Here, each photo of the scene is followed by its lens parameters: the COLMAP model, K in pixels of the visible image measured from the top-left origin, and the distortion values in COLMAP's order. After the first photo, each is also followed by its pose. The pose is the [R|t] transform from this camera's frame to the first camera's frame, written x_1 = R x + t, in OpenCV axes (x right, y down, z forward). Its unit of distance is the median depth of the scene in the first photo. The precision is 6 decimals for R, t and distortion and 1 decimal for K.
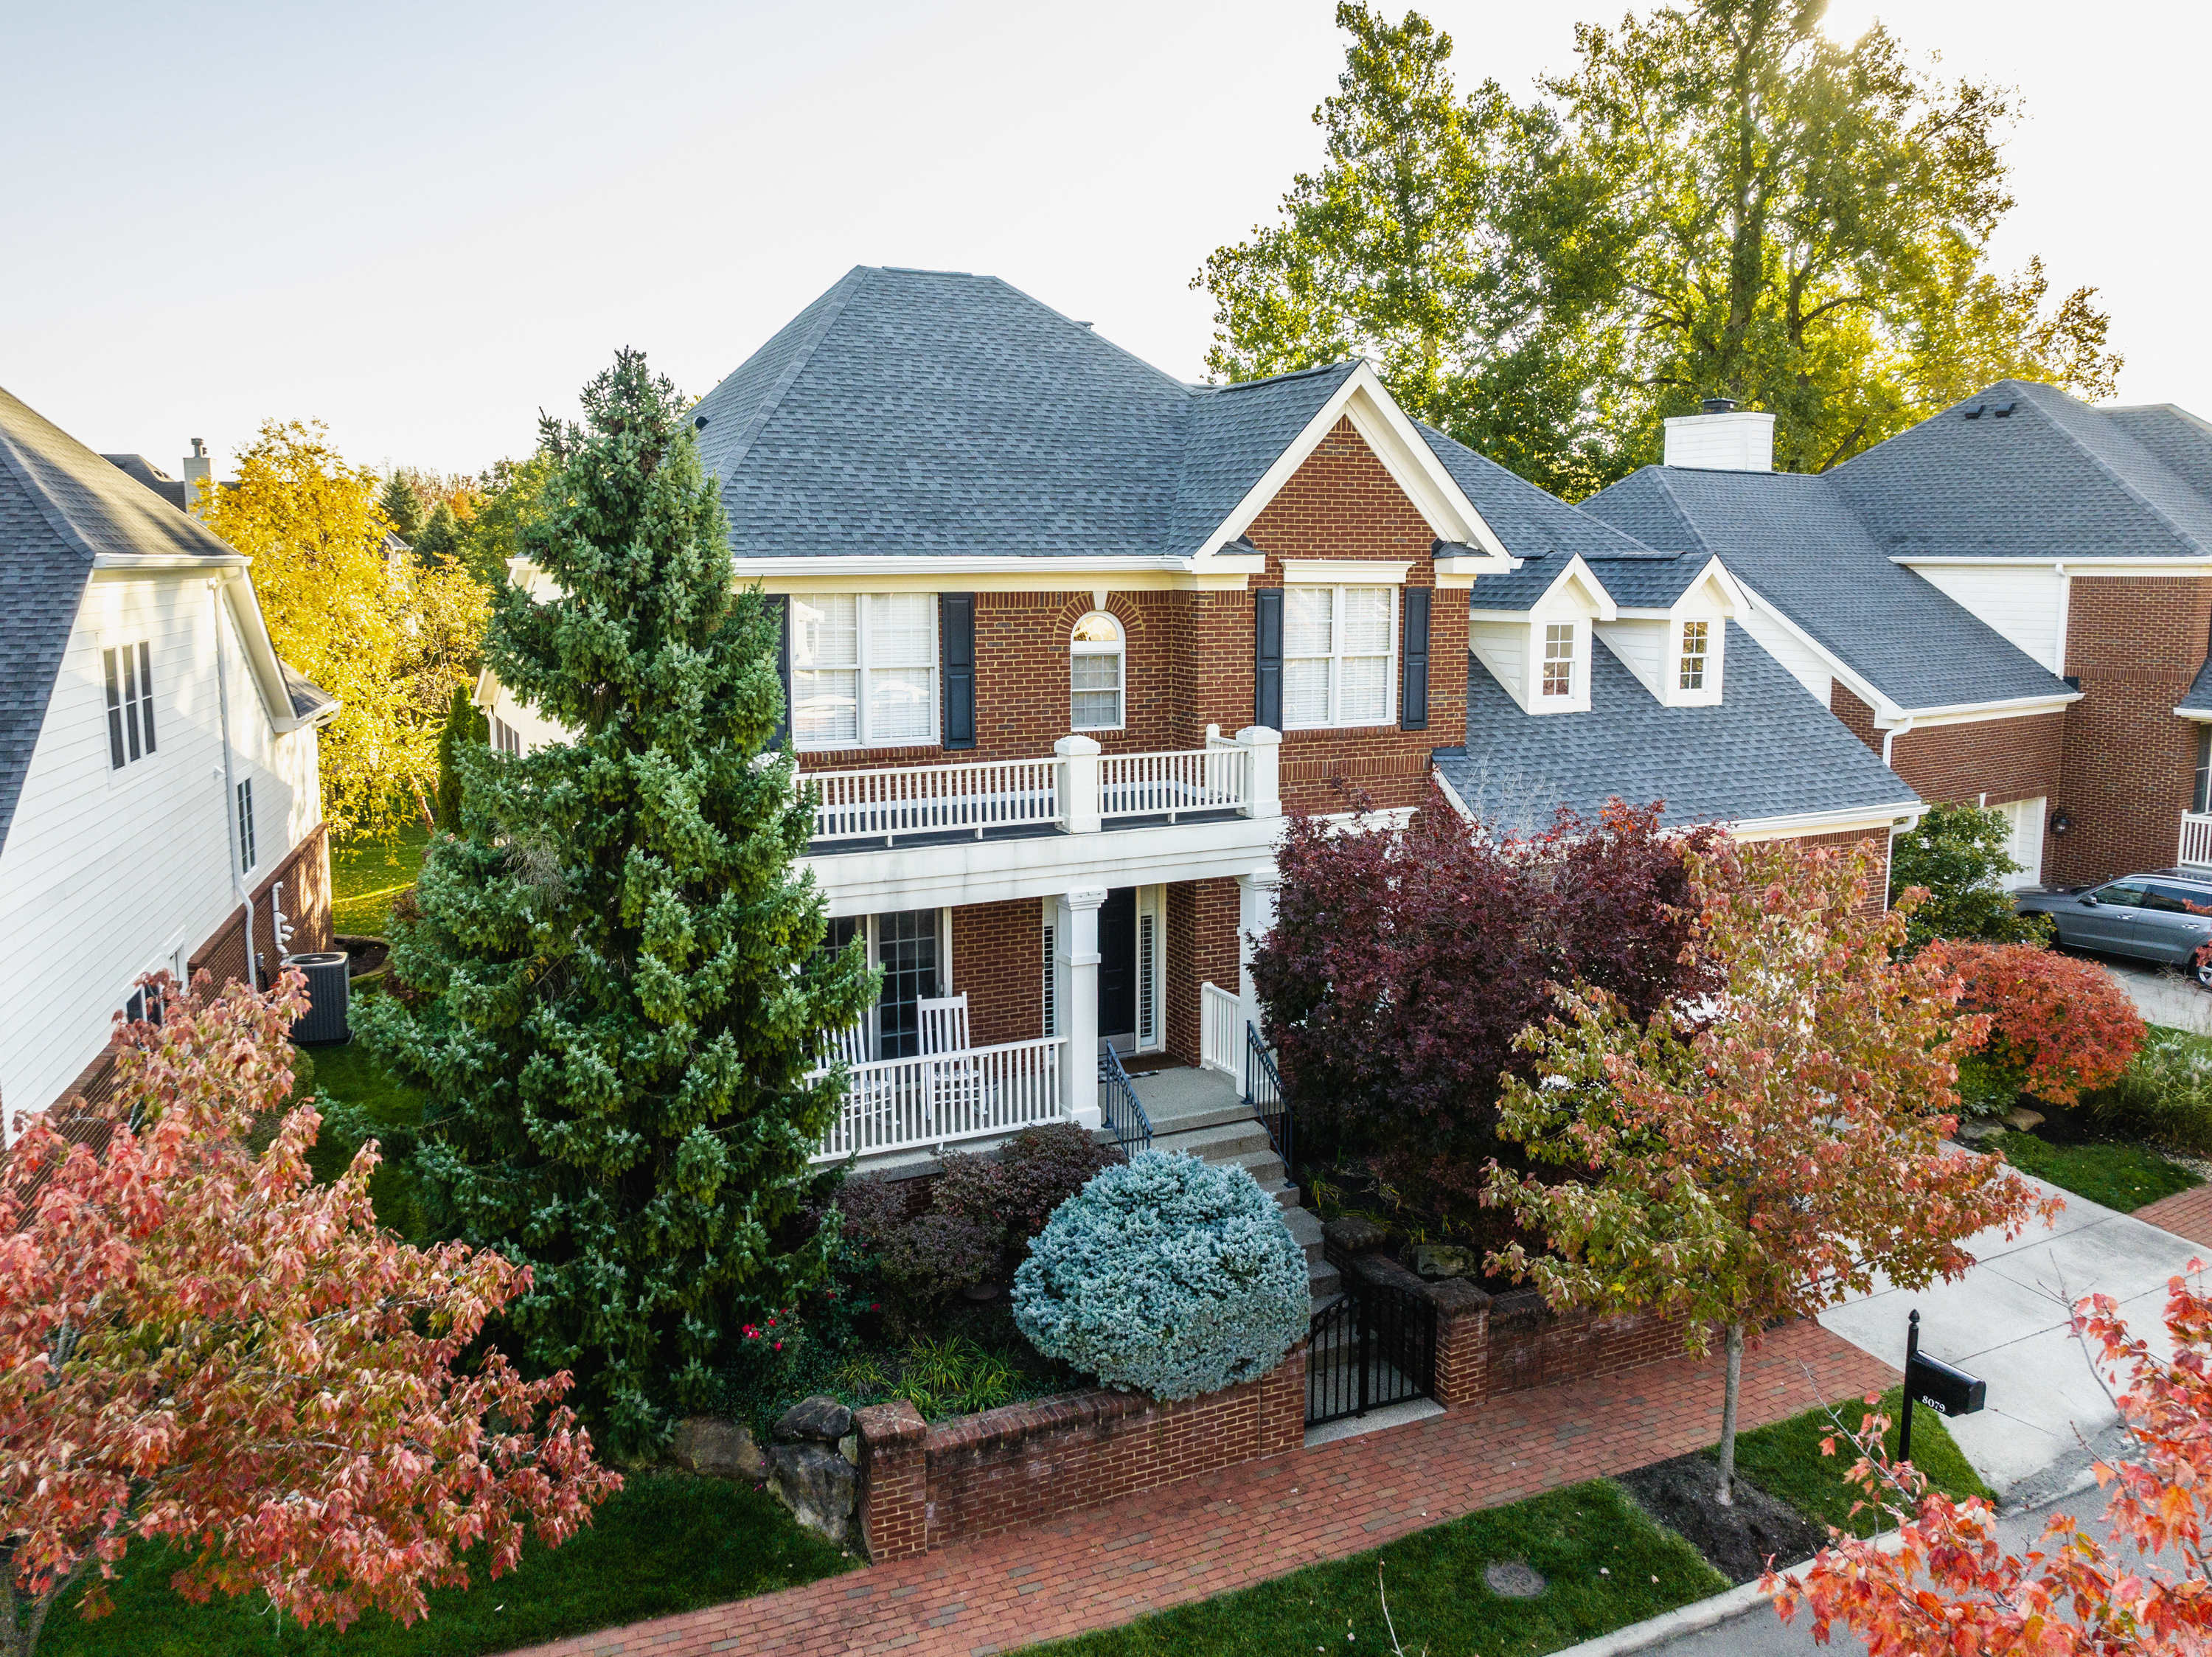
lens RADIAL K [[1664.4, 0, 1108.5], [0, 1664.4, 750.1], [0, 0, 1]] dist [-0.054030, -0.001870]
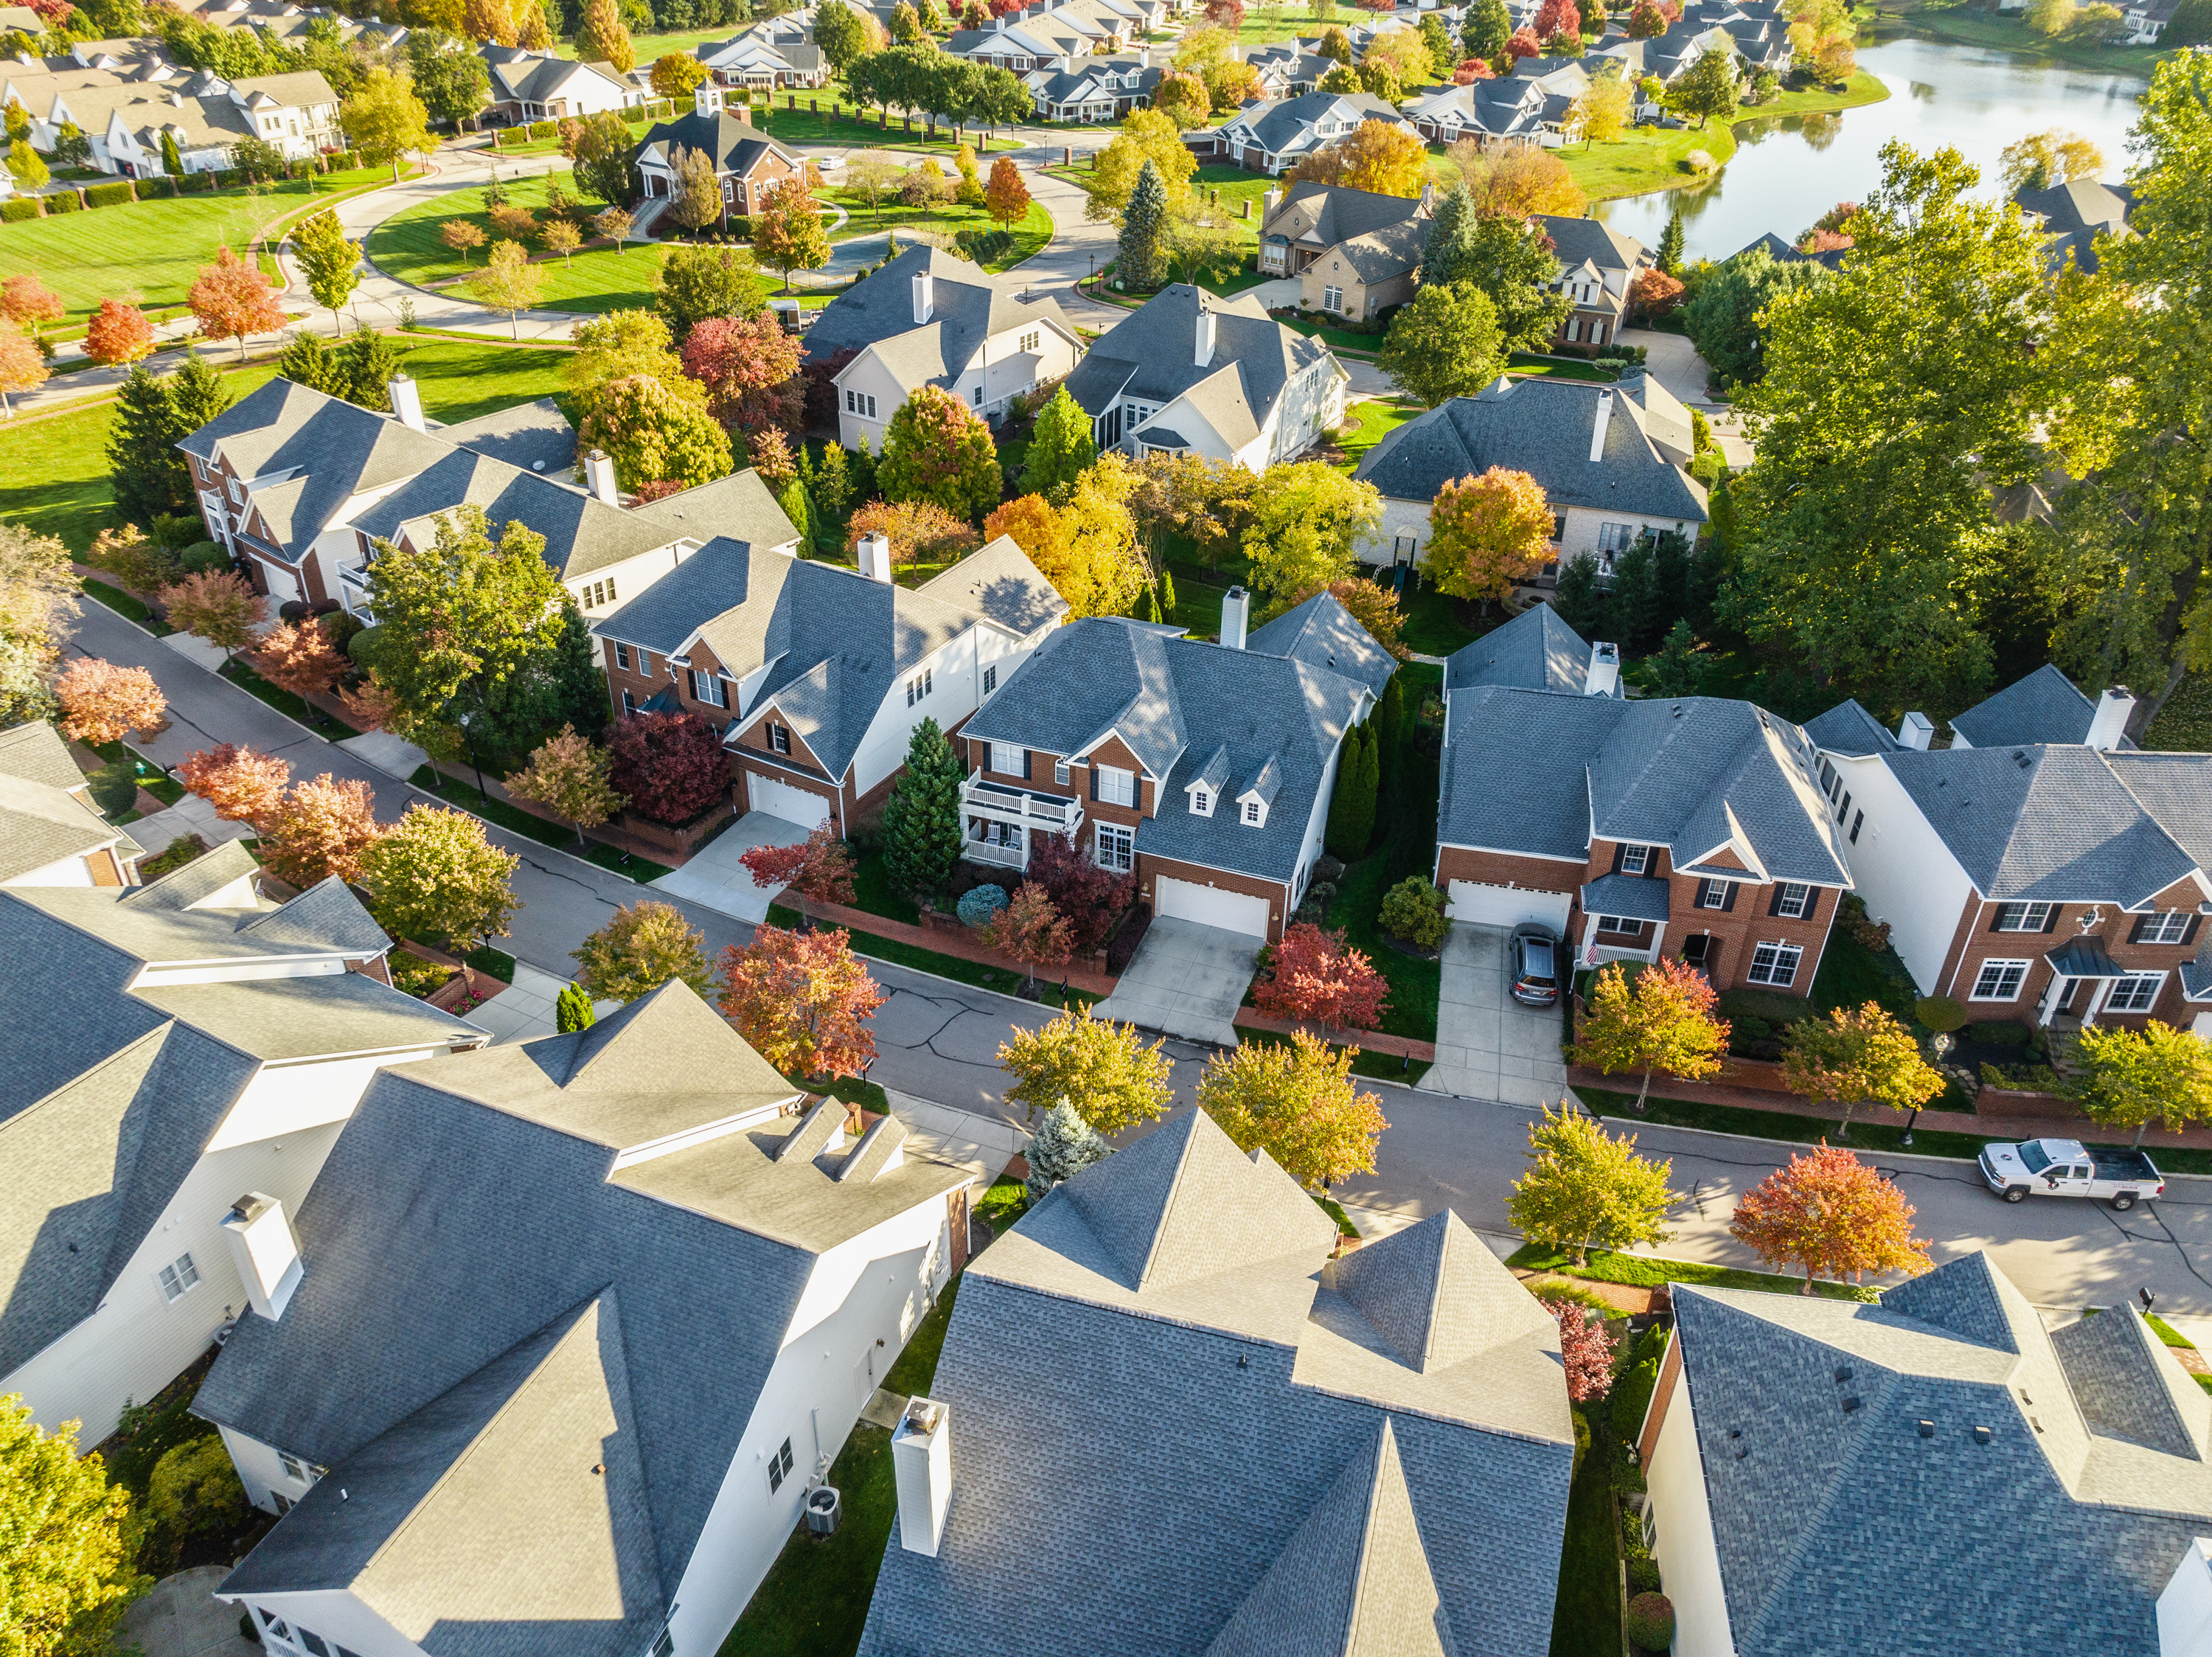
lens RADIAL K [[1650.5, 0, 1106.0], [0, 1650.5, 828.5], [0, 0, 1]] dist [-0.042523, 0.000002]
pose [[0.687054, 0.400212, -0.606454, 2.597065], [-0.101360, 0.879269, 0.465417, -1.834571], [0.719501, -0.258297, 0.644671, -1.580998]]
